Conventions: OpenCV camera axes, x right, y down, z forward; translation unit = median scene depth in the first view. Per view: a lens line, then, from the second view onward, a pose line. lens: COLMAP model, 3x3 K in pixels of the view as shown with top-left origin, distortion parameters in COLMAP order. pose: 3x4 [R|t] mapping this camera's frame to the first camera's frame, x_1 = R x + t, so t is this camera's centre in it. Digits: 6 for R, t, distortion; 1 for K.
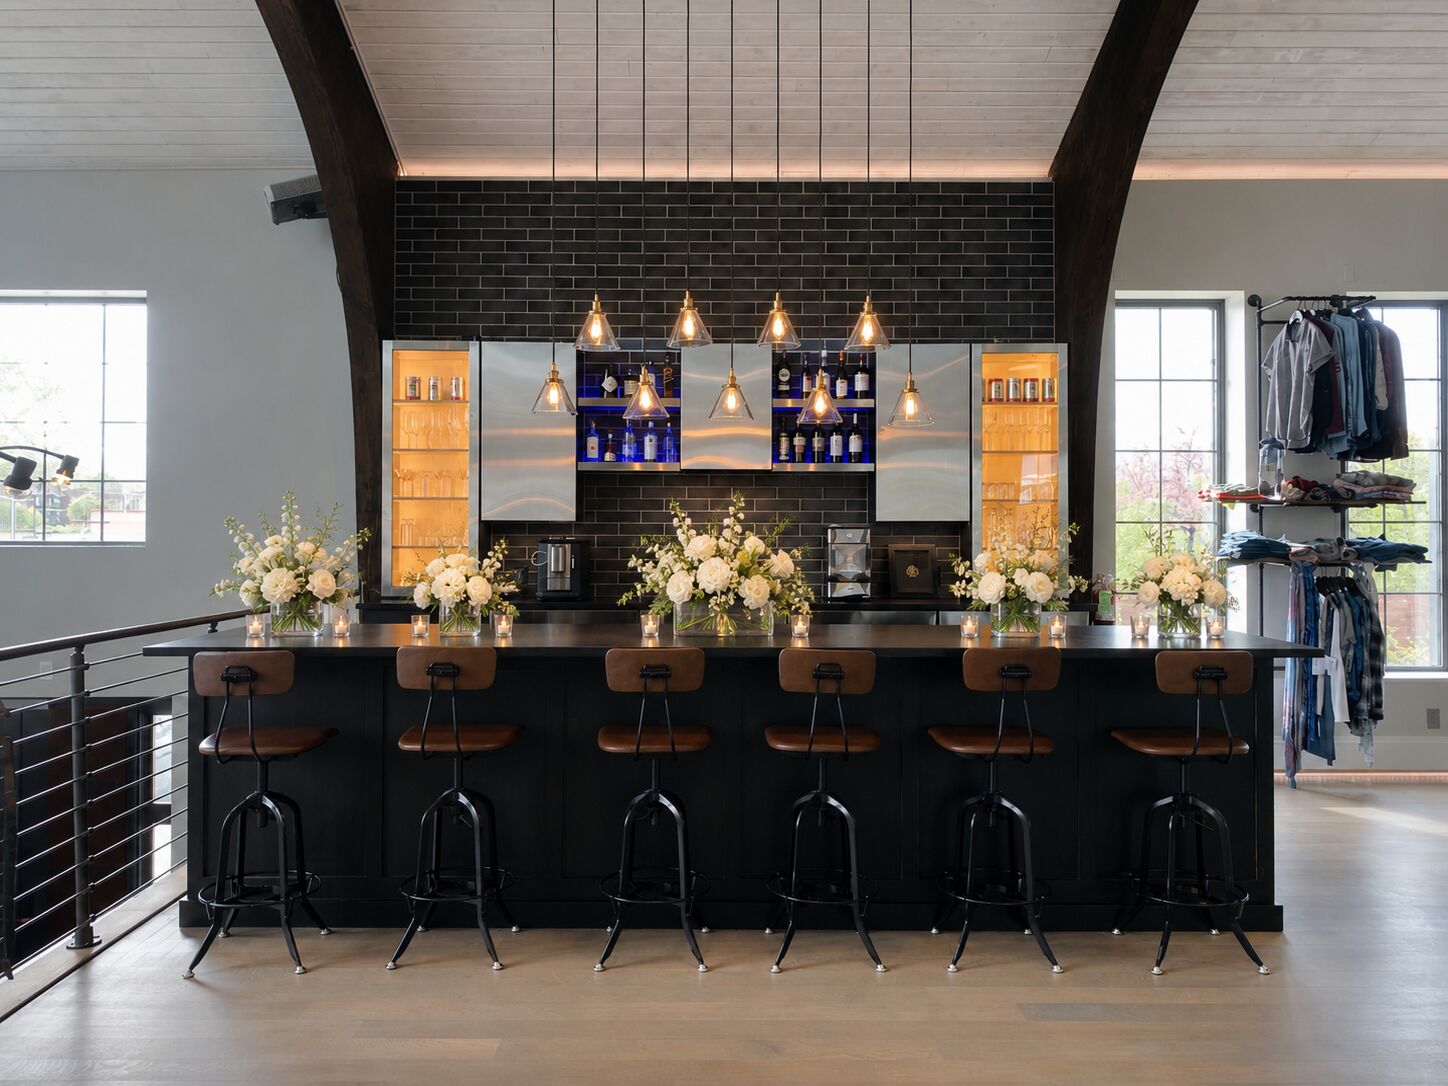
lens RADIAL K [[1060.1, 0, 724.0], [0, 1060.1, 543.0], [0, 0, 1]] dist [-0.004989, -0.001639]
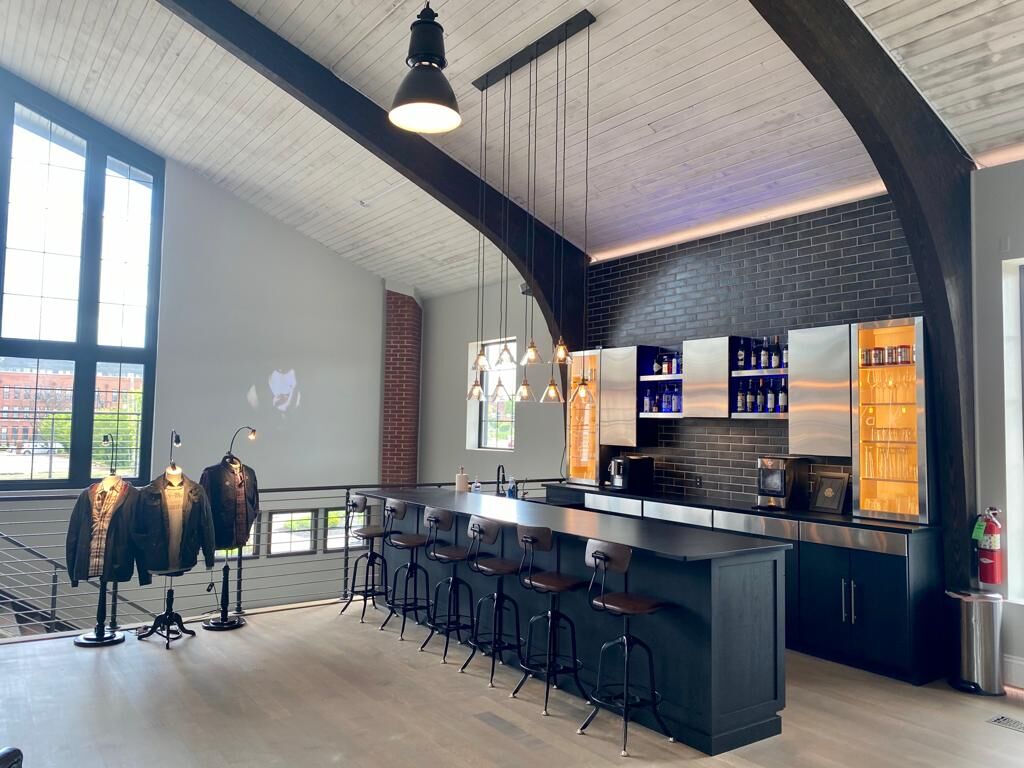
lens RADIAL K [[767.4, 0, 512.0], [0, 767.4, 384.0], [0, 0, 1]] dist [0.003587, 0.001600]
pose [[0.576089, -0.035137, -0.816632, 0.770325], [-0.032224, 0.997323, -0.065644, -0.034581], [0.816752, 0.064132, 0.573414, 0.106851]]
